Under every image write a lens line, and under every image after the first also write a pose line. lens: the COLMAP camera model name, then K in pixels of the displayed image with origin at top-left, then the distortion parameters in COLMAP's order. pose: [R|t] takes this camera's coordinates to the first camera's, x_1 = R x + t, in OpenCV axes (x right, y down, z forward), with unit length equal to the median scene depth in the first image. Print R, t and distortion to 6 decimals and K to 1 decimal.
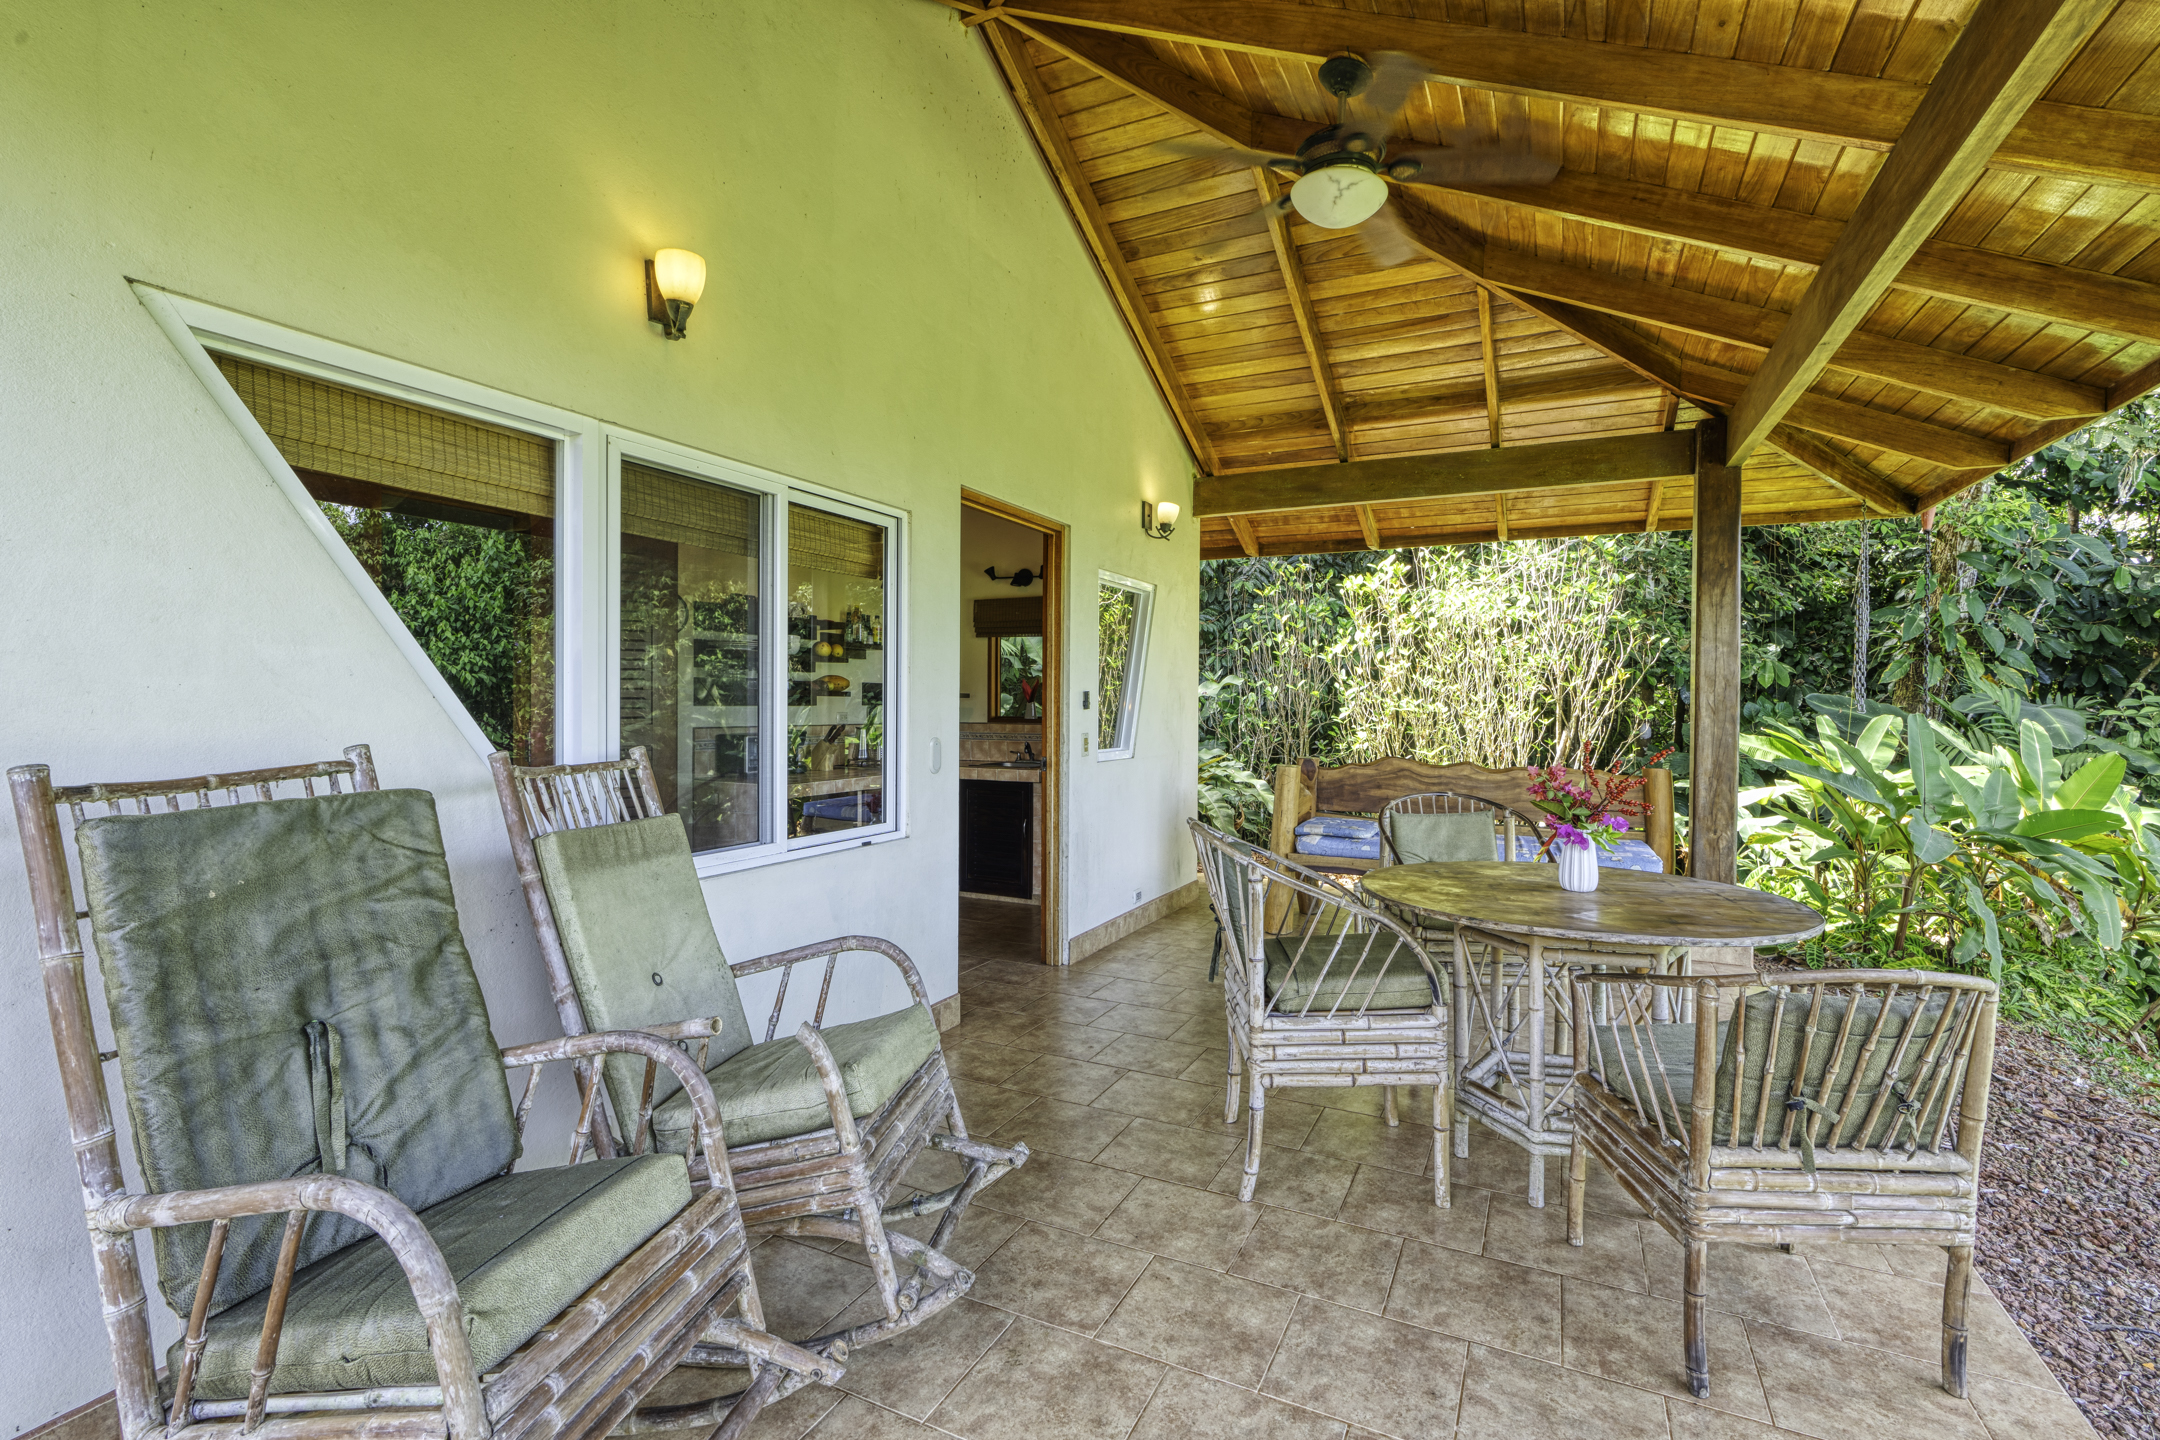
lens RADIAL K [[959.6, 0, 1075.6], [0, 959.6, 712.6], [0, 0, 1]] dist [0.001310, -0.000045]
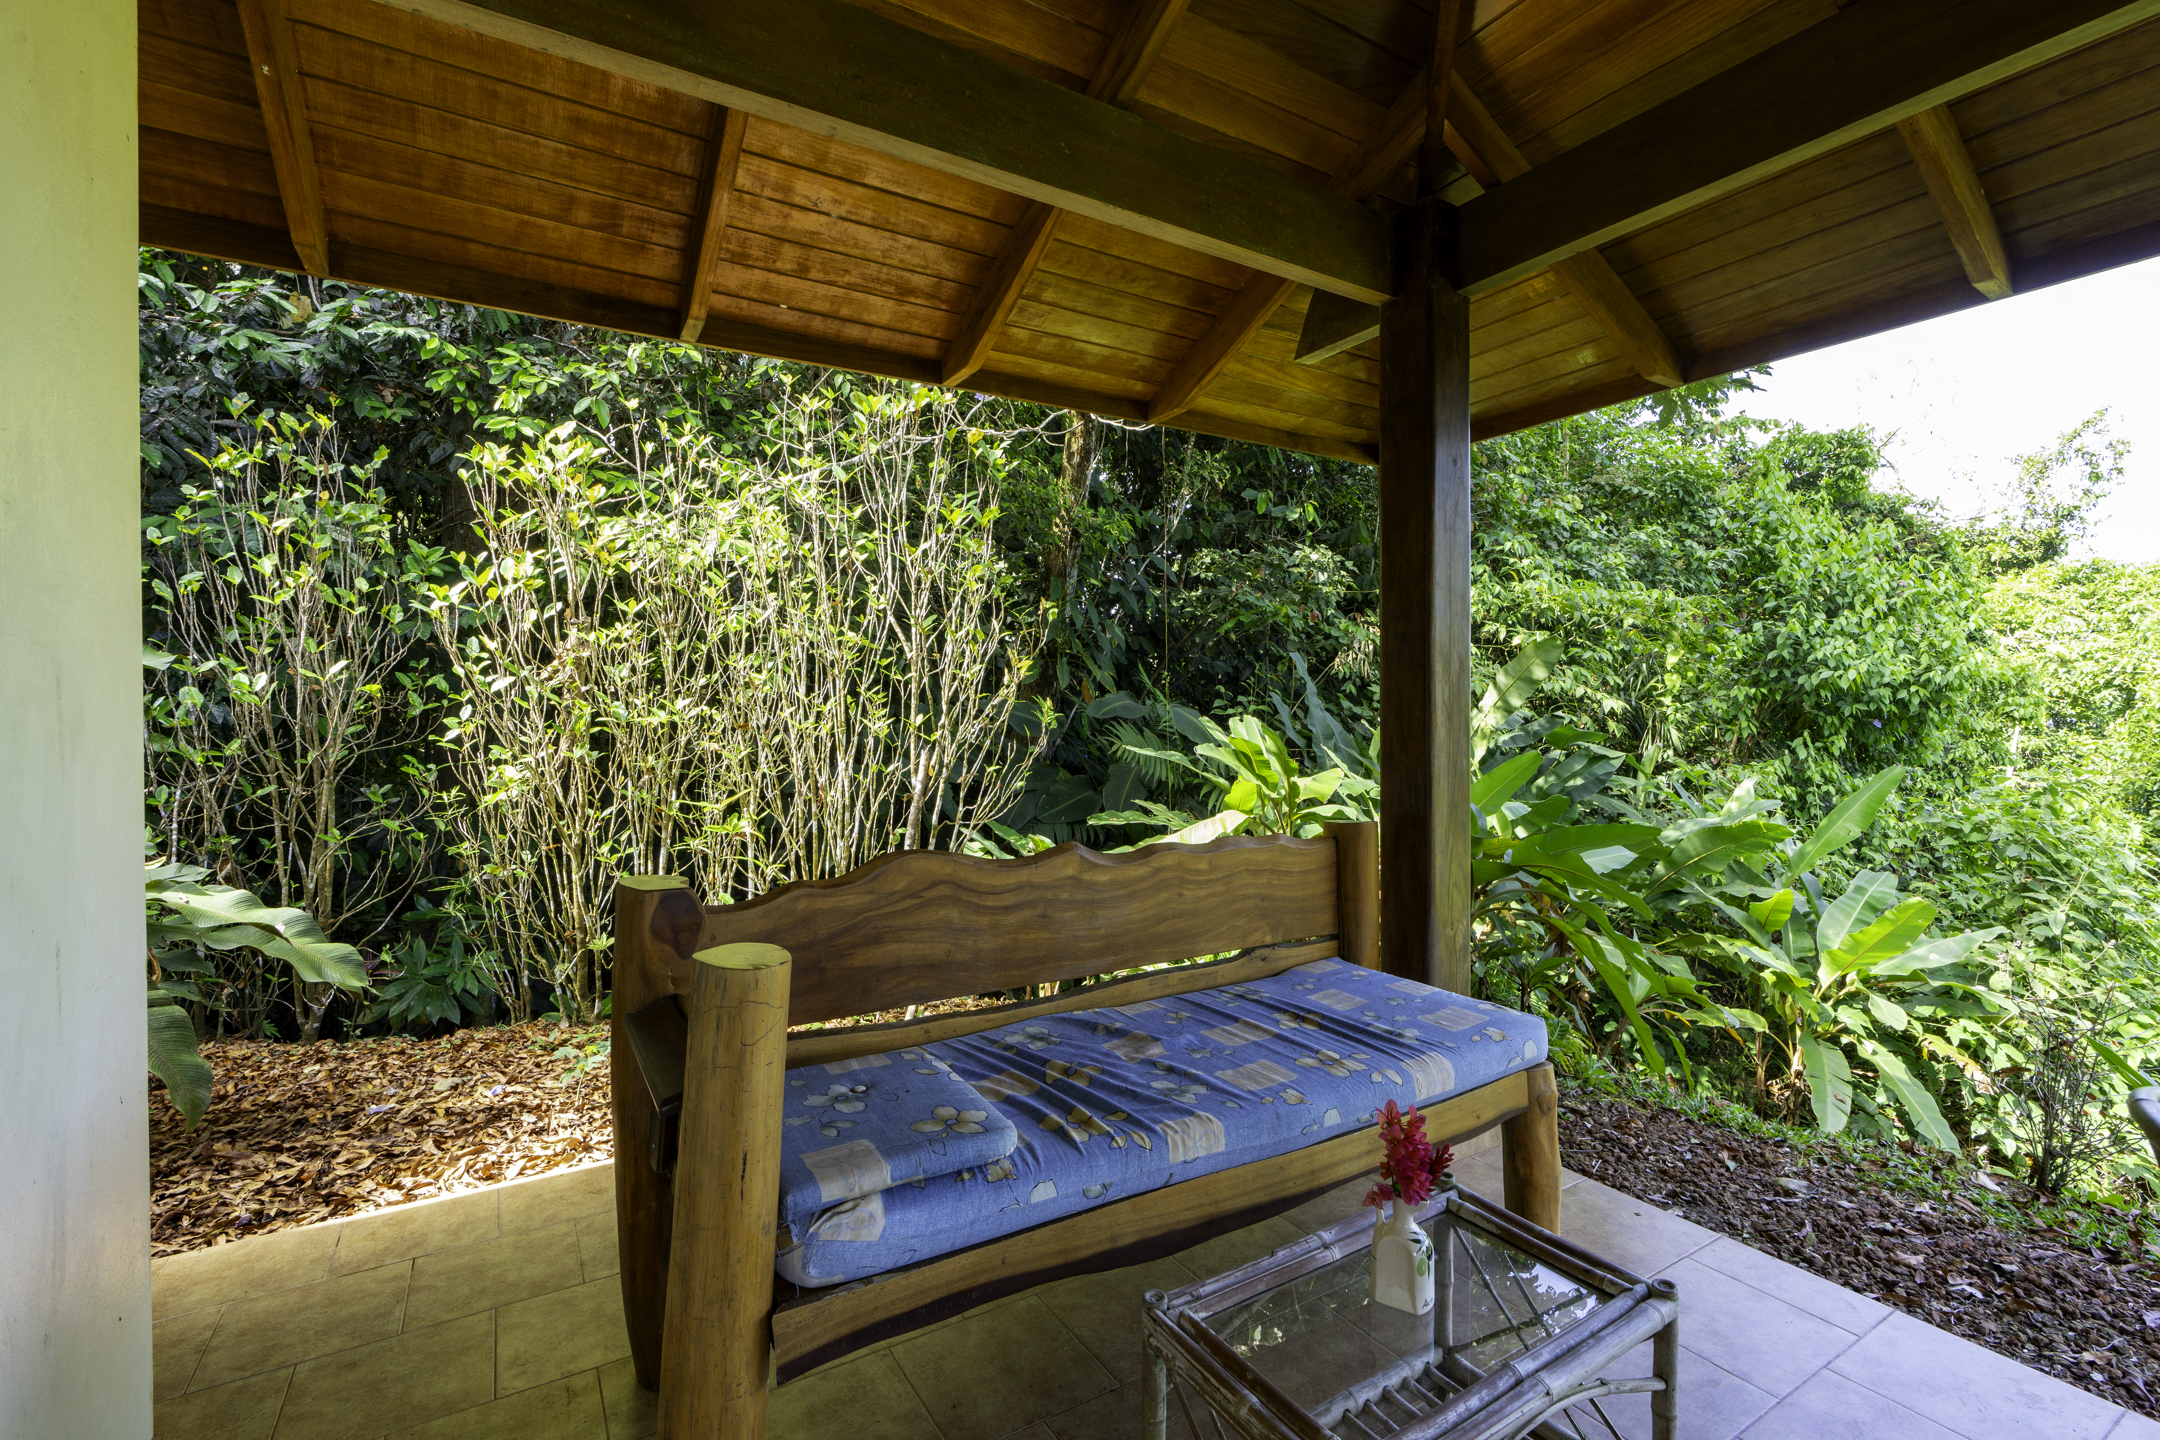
lens RADIAL K [[959.6, 0, 1075.6], [0, 959.6, 712.6], [0, 0, 1]] dist [0.001310, -0.000045]
pose [[0.528717, -0.012672, 0.848704, 0.033884], [0.016366, 0.999855, 0.004733, -0.006031], [-0.848640, 0.011387, 0.528848, 0.497317]]
